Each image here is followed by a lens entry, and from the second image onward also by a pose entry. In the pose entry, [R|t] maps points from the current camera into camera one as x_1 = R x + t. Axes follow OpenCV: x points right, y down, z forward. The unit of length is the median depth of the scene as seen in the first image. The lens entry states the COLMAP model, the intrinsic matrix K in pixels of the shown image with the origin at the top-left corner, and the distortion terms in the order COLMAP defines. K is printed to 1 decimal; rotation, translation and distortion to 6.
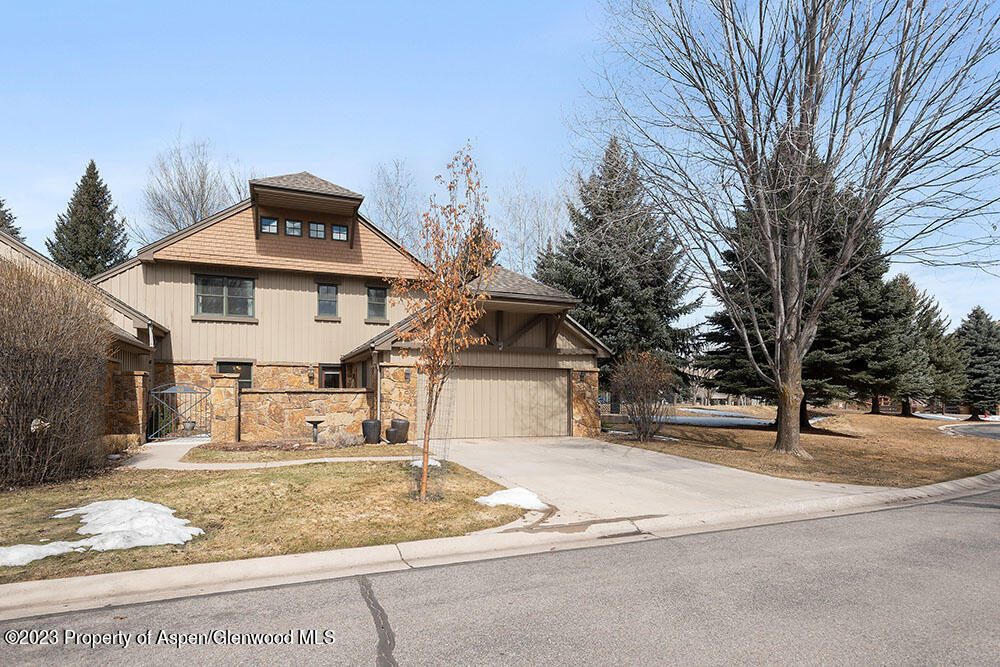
lens RADIAL K [[566.7, 0, 495.7], [0, 566.7, 390.1], [0, 0, 1]] dist [0.038615, -0.024145]
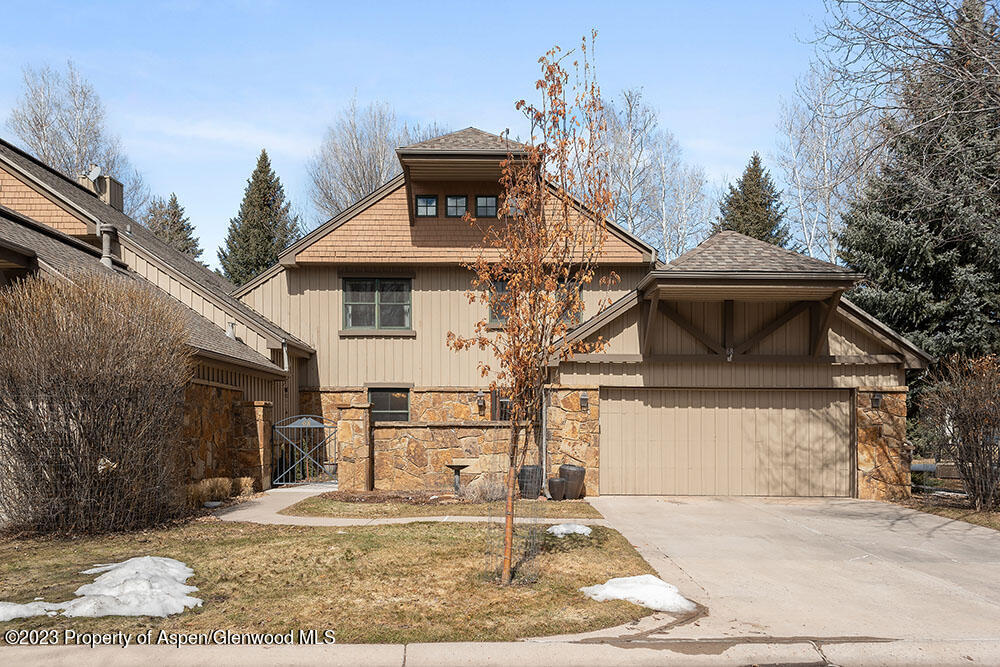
lens RADIAL K [[804.4, 0, 495.2], [0, 804.4, 434.8], [0, 0, 1]] dist [0.032778, -0.009039]
pose [[0.930125, 0.002782, -0.367233, 0.091001], [0.002169, 0.999912, 0.013070, 0.000633], [0.367237, -0.012953, 0.930037, 0.039837]]
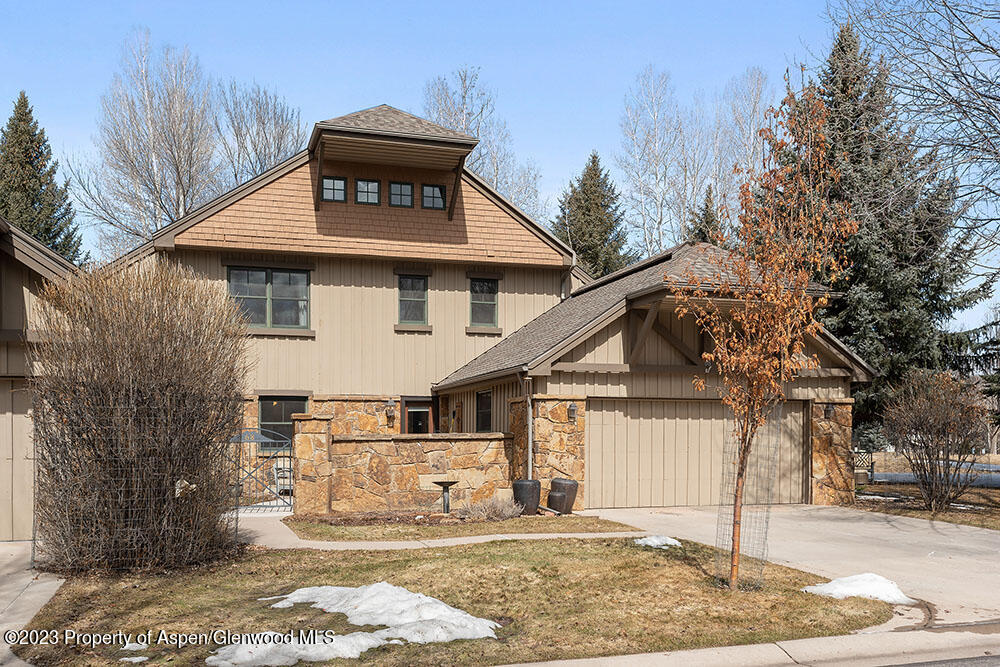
lens RADIAL K [[912.3, 0, 500.7], [0, 912.3, 466.1], [0, 0, 1]] dist [0.031119, -0.013837]
pose [[0.997201, -0.006883, -0.074446, -0.139673], [0.009491, 0.999351, 0.034741, -0.001650], [0.074159, -0.035350, 0.996620, -0.066687]]
